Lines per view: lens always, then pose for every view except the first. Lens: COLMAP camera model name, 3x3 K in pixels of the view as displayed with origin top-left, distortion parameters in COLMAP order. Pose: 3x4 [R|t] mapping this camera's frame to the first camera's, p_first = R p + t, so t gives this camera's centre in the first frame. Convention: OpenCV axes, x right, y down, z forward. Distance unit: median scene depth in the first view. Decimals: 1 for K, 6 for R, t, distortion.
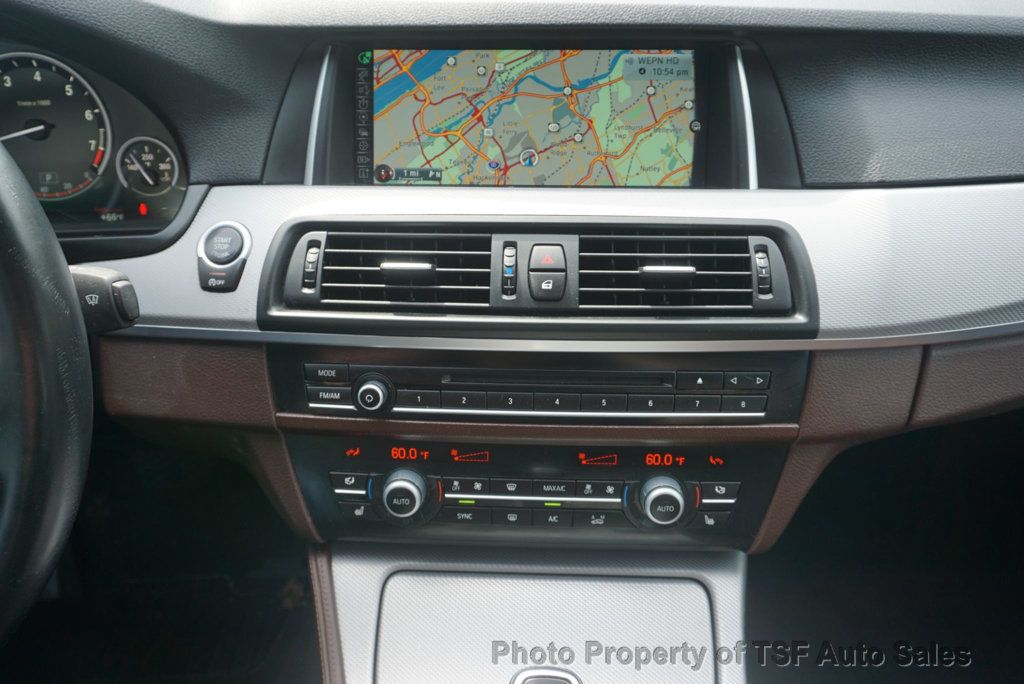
lens RADIAL K [[781.7, 0, 509.0], [0, 781.7, 330.5], [0, 0, 1]] dist [-0.044379, 0.095873]
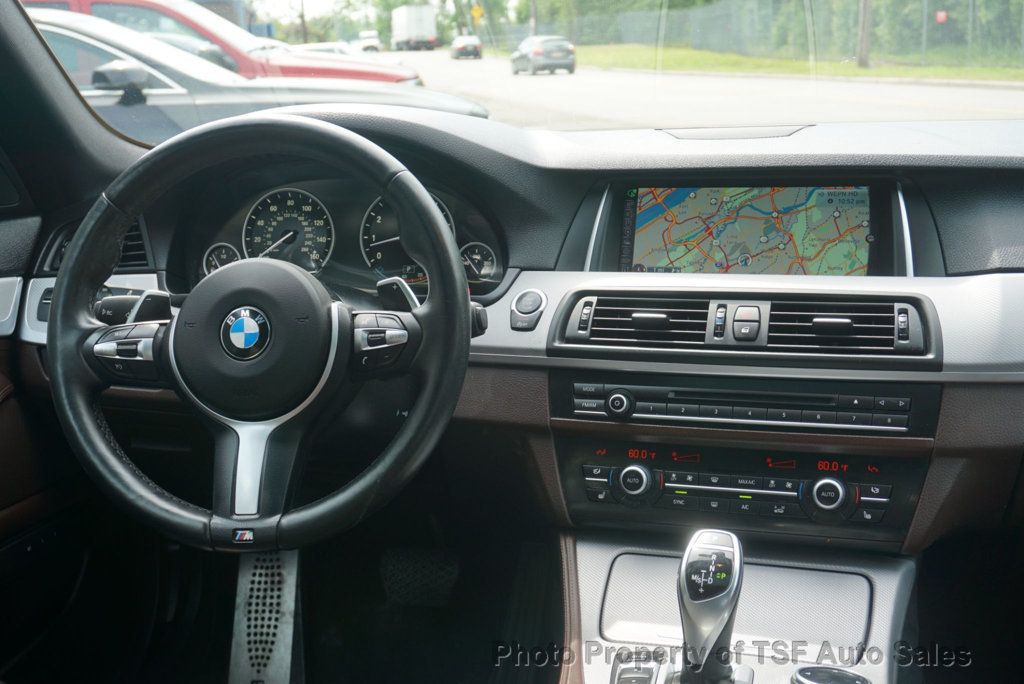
lens RADIAL K [[1224.6, 0, 512.0], [0, 1224.6, 342.0], [0, 0, 1]] dist [0.033659, -0.003180]
pose [[0.965830, 0.032623, -0.257117, 0.201418], [-0.109966, 0.949906, -0.292551, 0.629639], [0.234693, 0.310829, 0.921035, -1.107598]]
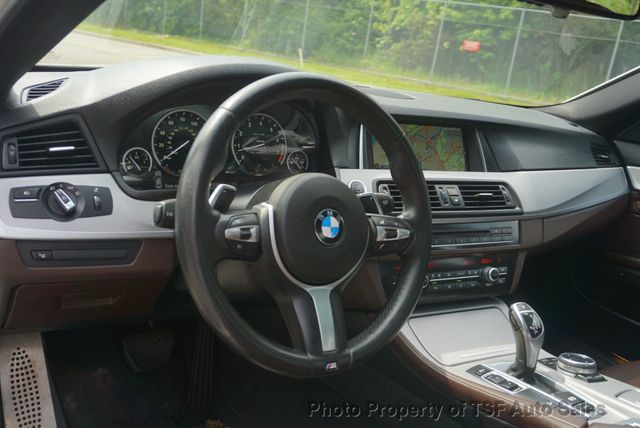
lens RADIAL K [[603.7, 0, 320.5], [0, 603.7, 208.6], [0, 0, 1]] dist [-0.013630, 0.004341]
pose [[0.848087, -0.017351, 0.529572, -1.492381], [0.139403, 0.971559, -0.191415, 0.315760], [-0.511189, 0.236161, 0.826386, -0.578416]]
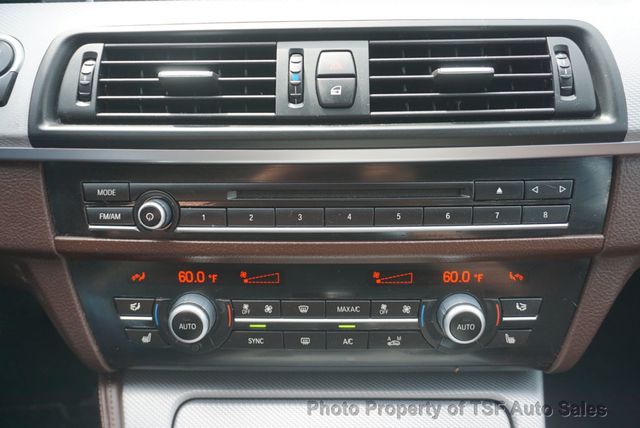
lens RADIAL K [[603.7, 0, 320.5], [0, 603.7, 208.6], [0, 0, 1]] dist [-0.013630, 0.004341]
pose [[0.999712, -0.020223, 0.012934, 0.016674], [0.020277, 0.999786, -0.004095, 0.080228], [-0.012848, 0.004356, 0.999908, 0.255658]]
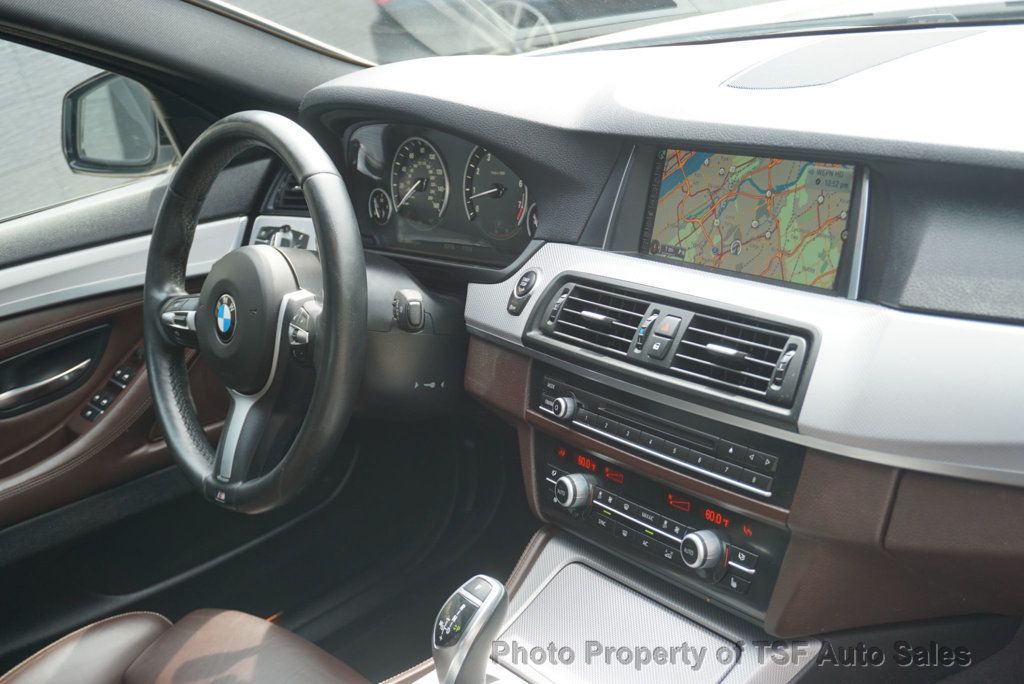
lens RADIAL K [[1381.6, 0, 512.0], [0, 1381.6, 342.0], [0, 0, 1]] dist [0.009442, 0.003041]
pose [[0.573917, 0.163384, -0.802449, 1.583318], [-0.245879, 0.969063, 0.021454, -0.051811], [0.781129, 0.184992, 0.596334, -0.474417]]
